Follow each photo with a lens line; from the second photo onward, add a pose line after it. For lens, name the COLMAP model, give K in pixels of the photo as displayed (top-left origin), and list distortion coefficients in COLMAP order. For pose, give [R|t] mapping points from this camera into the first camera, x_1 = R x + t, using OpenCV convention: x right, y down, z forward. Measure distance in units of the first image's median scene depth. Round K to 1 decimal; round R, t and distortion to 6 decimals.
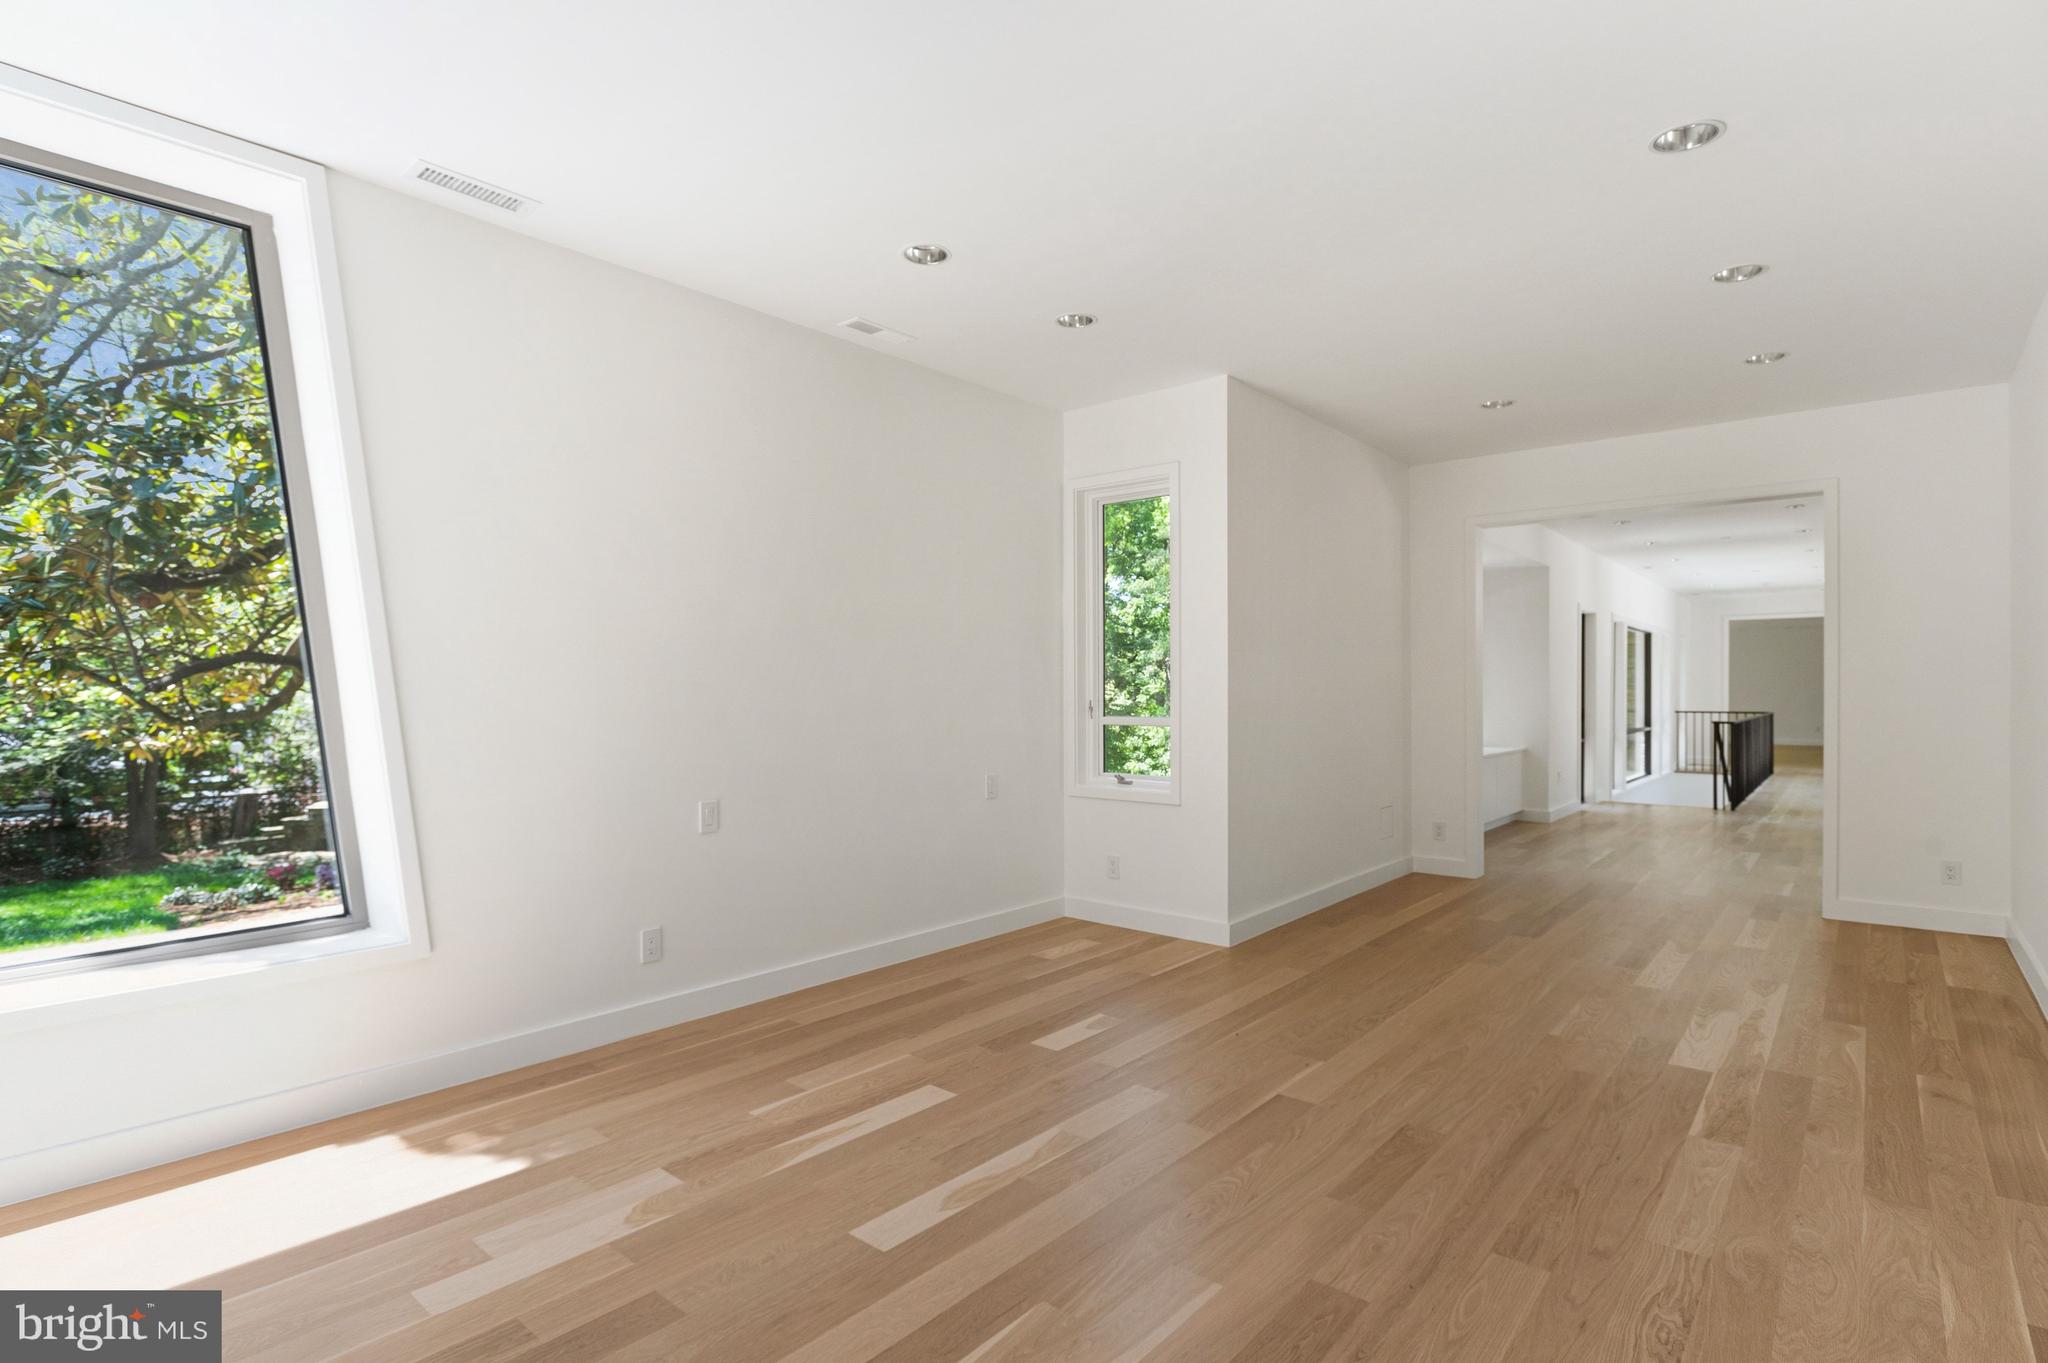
lens RADIAL K [[987.3, 0, 1024.6], [0, 987.3, 700.1], [0, 0, 1]] dist [-0.012064, -0.000038]
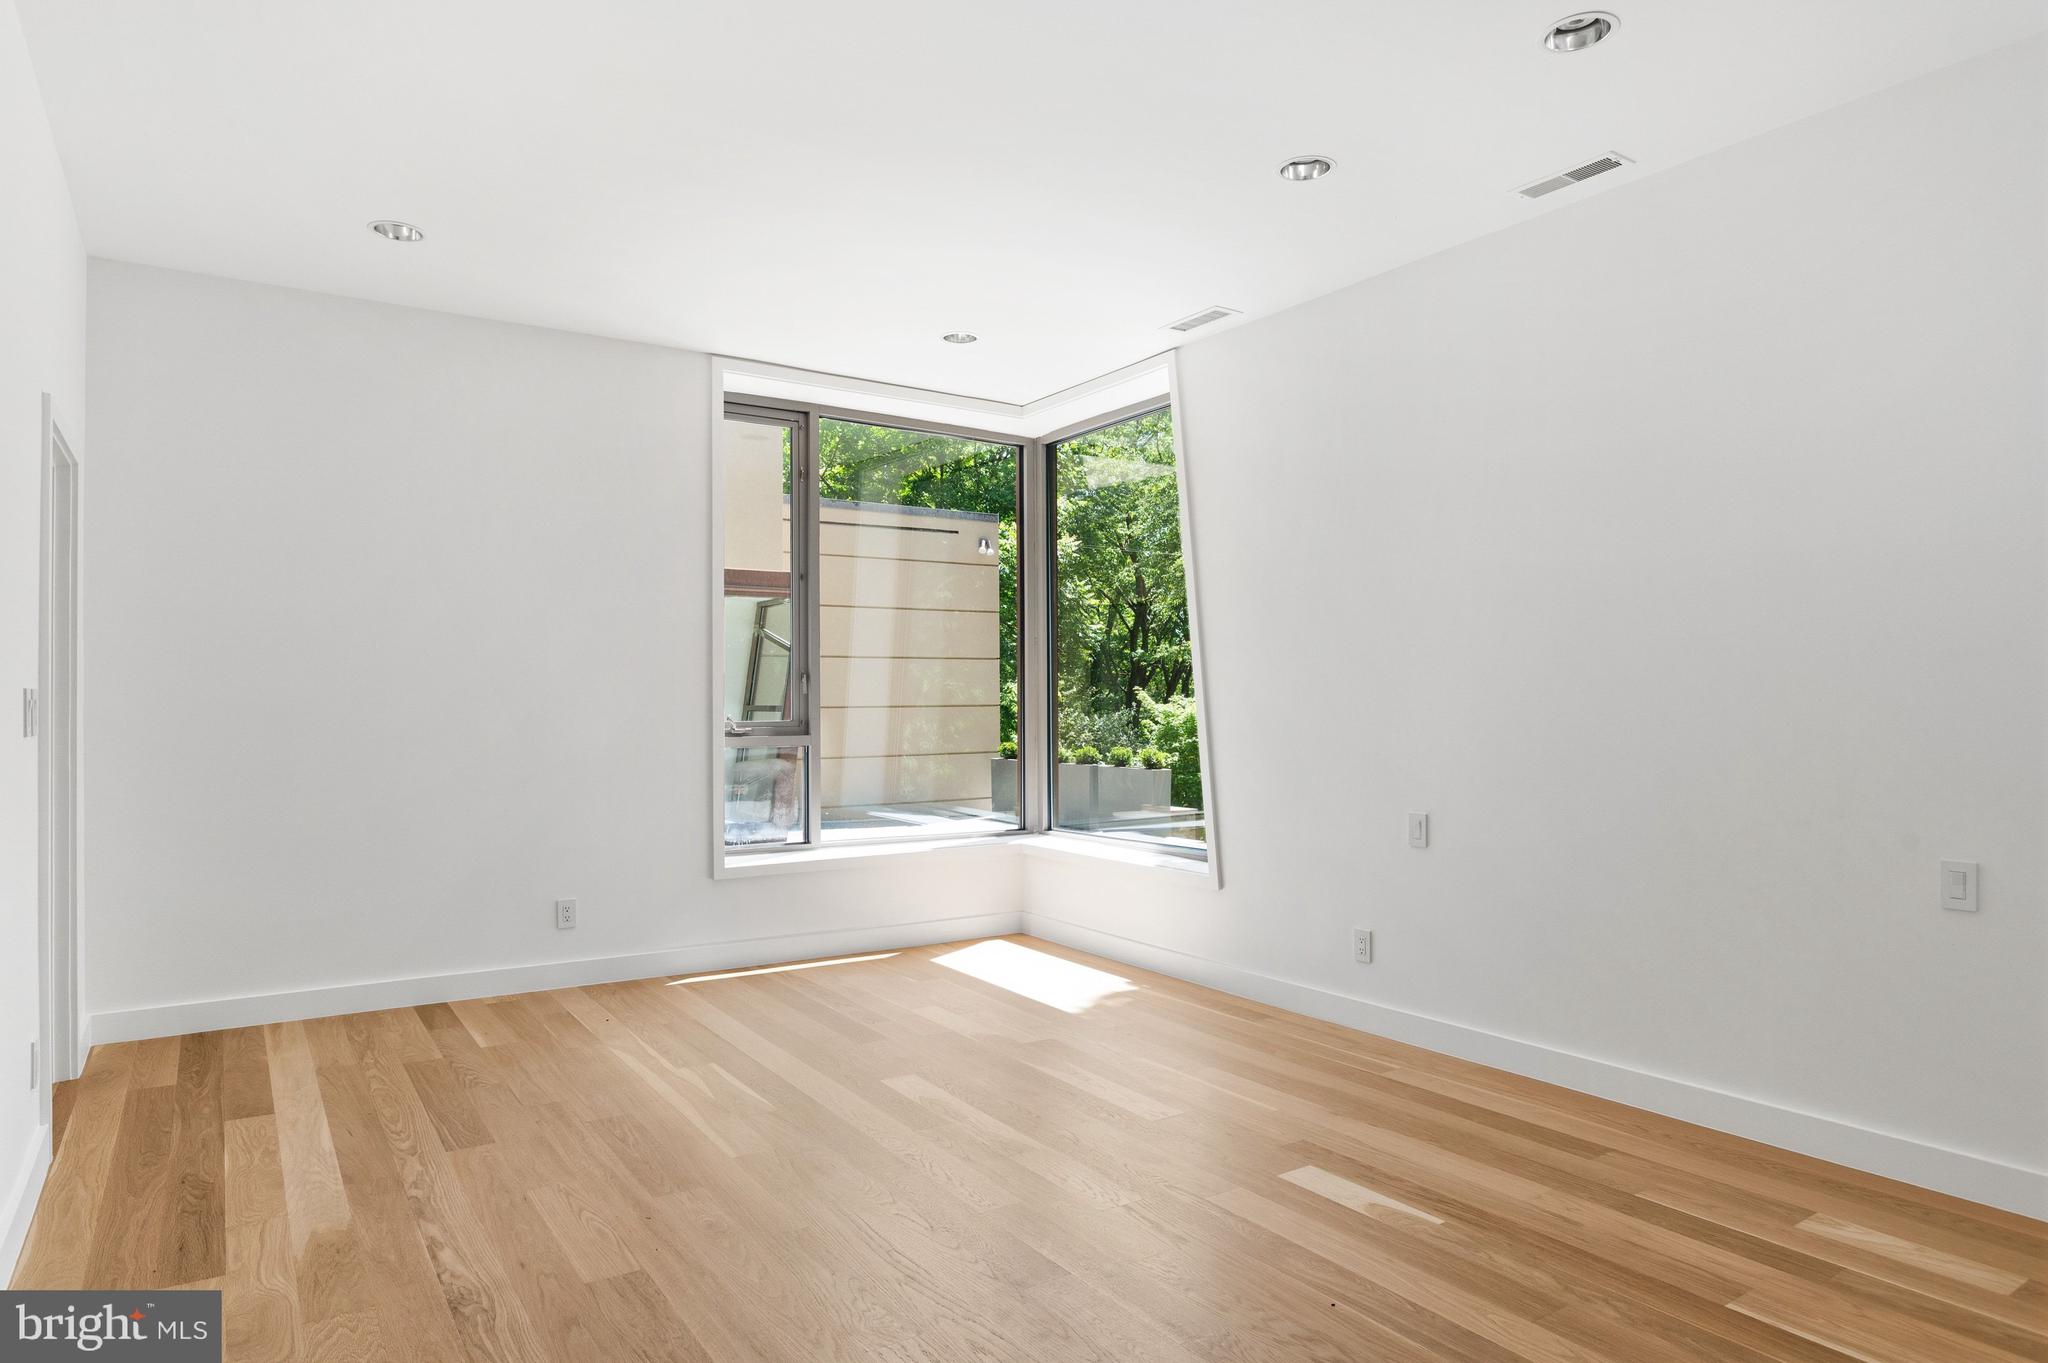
lens RADIAL K [[1230.6, 0, 1024.0], [0, 1230.6, 681.5], [0, 0, 1]] dist [-0.001966, -0.000348]
pose [[-0.272144, -0.011658, -0.962186, 0.930017], [0.001737, 0.999919, -0.012607, -0.004524], [0.962255, -0.005103, -0.272101, 1.015709]]
